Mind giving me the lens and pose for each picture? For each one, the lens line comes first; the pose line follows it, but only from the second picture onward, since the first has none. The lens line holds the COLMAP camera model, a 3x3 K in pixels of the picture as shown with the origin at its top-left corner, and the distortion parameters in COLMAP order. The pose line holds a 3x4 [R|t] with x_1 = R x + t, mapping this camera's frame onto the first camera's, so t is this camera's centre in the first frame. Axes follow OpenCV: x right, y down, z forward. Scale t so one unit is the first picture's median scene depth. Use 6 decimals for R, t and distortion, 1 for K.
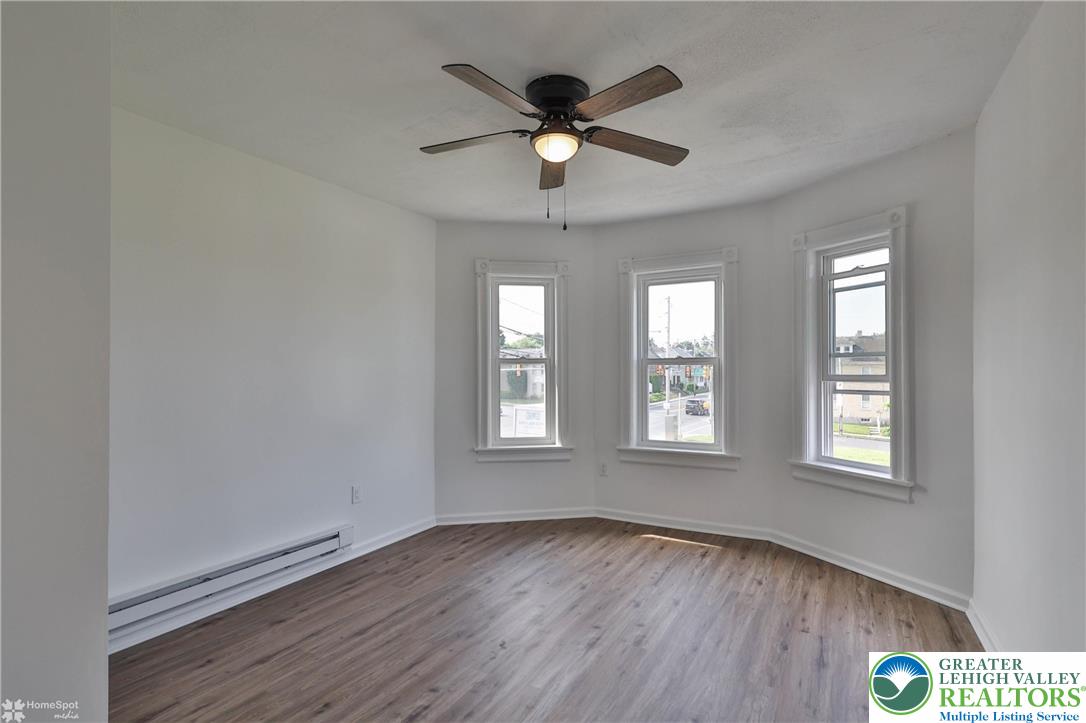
lens RADIAL K [[549.1, 0, 547.4], [0, 549.1, 366.9], [0, 0, 1]] dist [-0.000181, 0.001129]
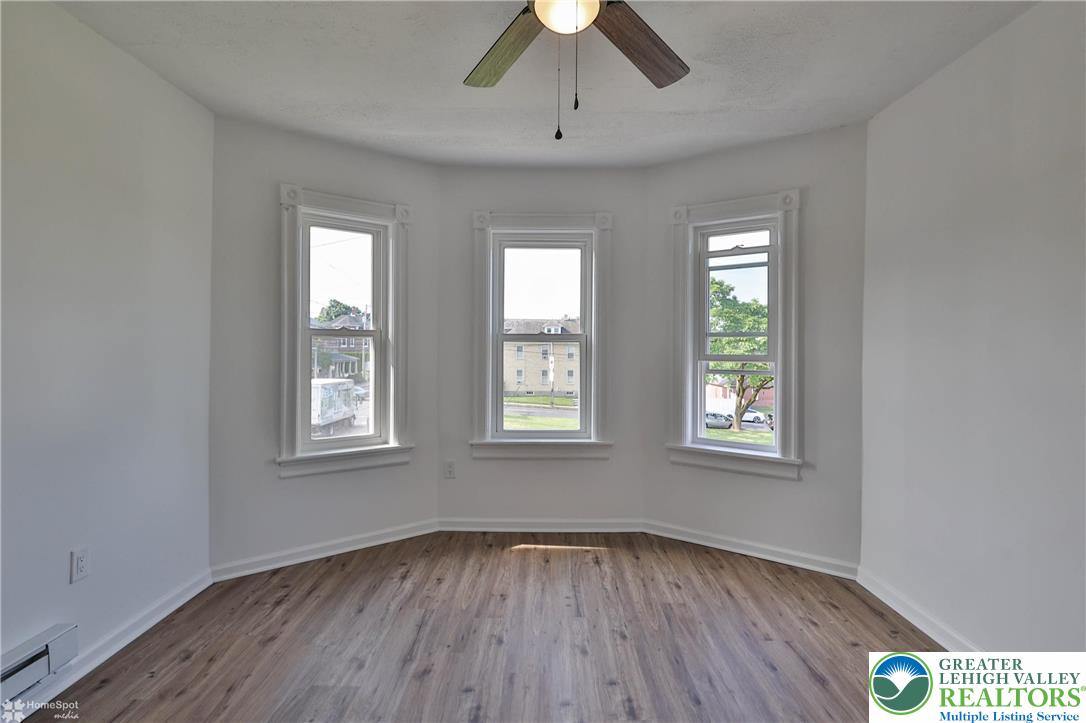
lens RADIAL K [[548.4, 0, 545.4], [0, 548.4, 348.3], [0, 0, 1]] dist [-0.000035, 0.001368]
pose [[0.870449, 0.010609, 0.492144, -0.201946], [-0.013999, 0.999897, 0.003206, 0.003907], [-0.492059, -0.009680, 0.870508, 0.270358]]
